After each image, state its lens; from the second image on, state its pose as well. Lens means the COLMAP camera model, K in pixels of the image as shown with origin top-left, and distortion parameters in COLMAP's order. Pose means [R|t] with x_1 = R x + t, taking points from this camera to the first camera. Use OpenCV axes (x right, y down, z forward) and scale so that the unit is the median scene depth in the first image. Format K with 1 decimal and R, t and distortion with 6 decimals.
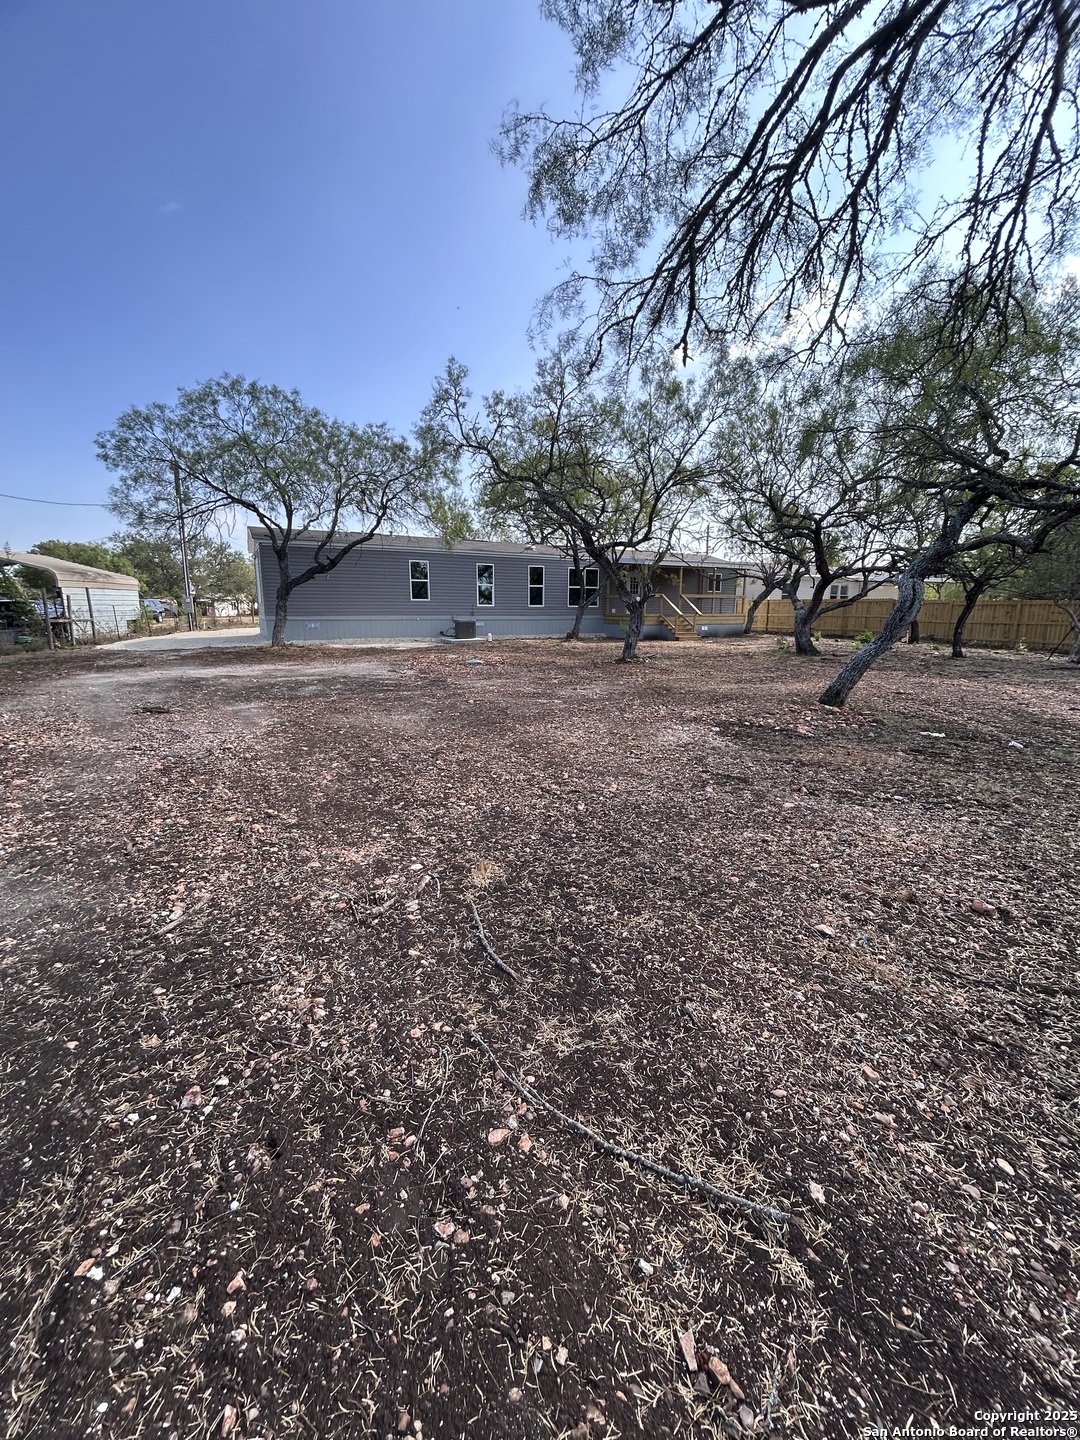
lens RADIAL K [[579.6, 0, 542.1], [0, 579.6, 718.2], [0, 0, 1]] dist [0.000528, 0.000447]
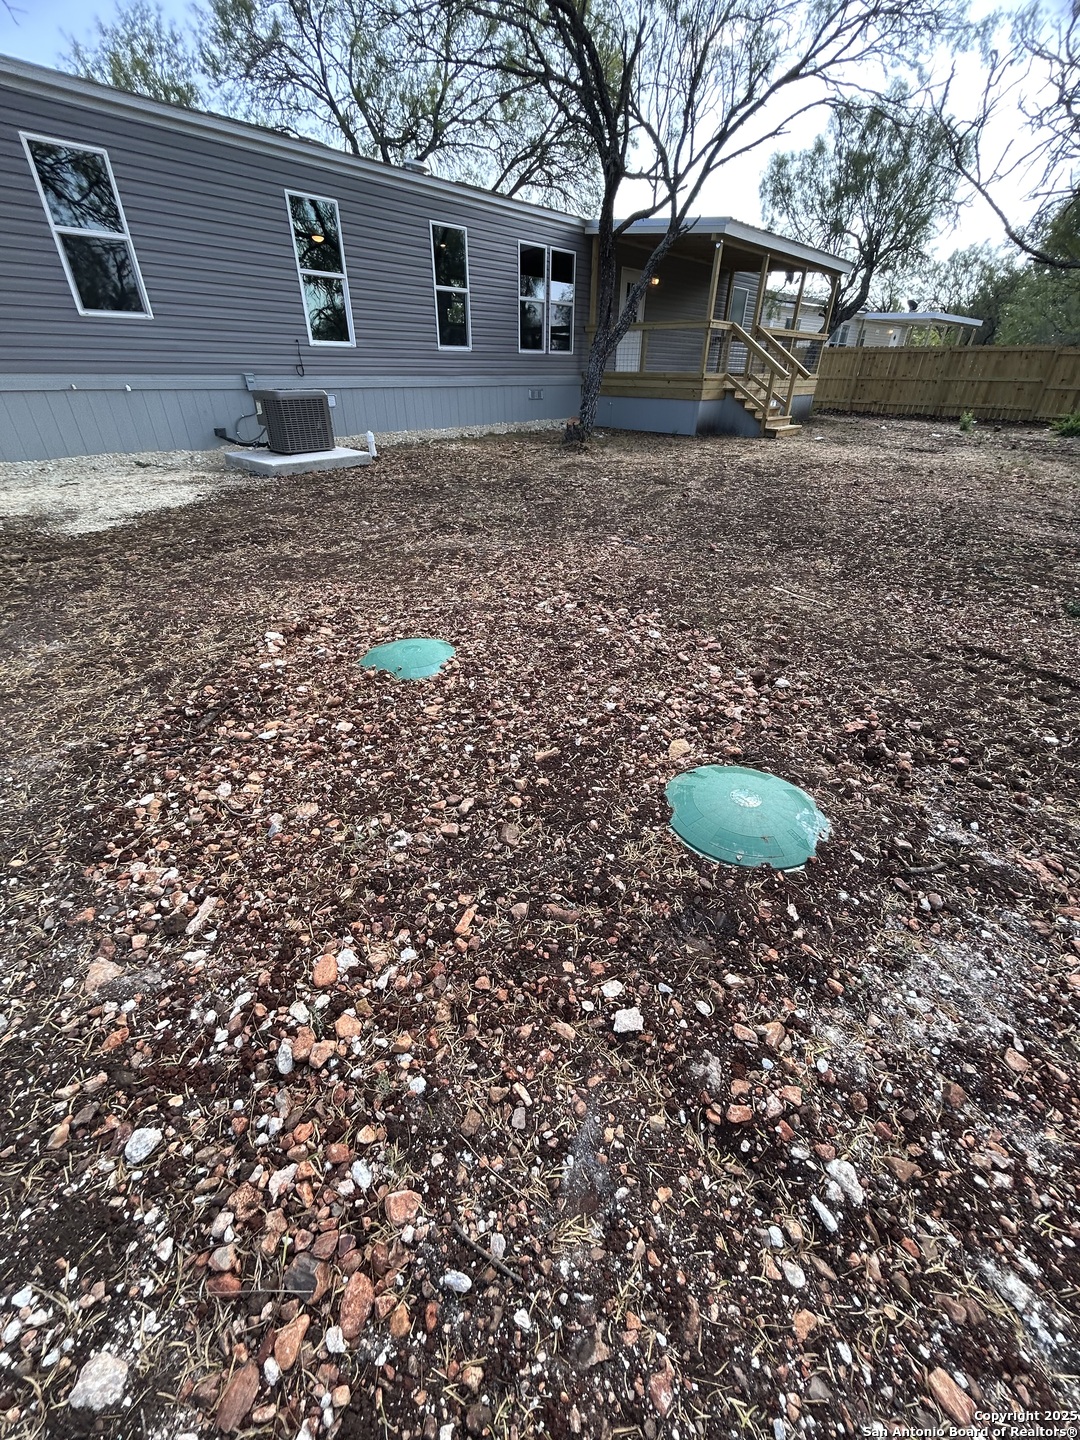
lens RADIAL K [[579.6, 0, 542.1], [0, 579.6, 718.2], [0, 0, 1]] dist [0.000528, 0.000447]
pose [[0.943922, -0.163683, 0.286738, -0.120905], [0.052185, 0.931508, 0.359958, -0.105116], [-0.326018, -0.324809, 0.887813, 0.589877]]
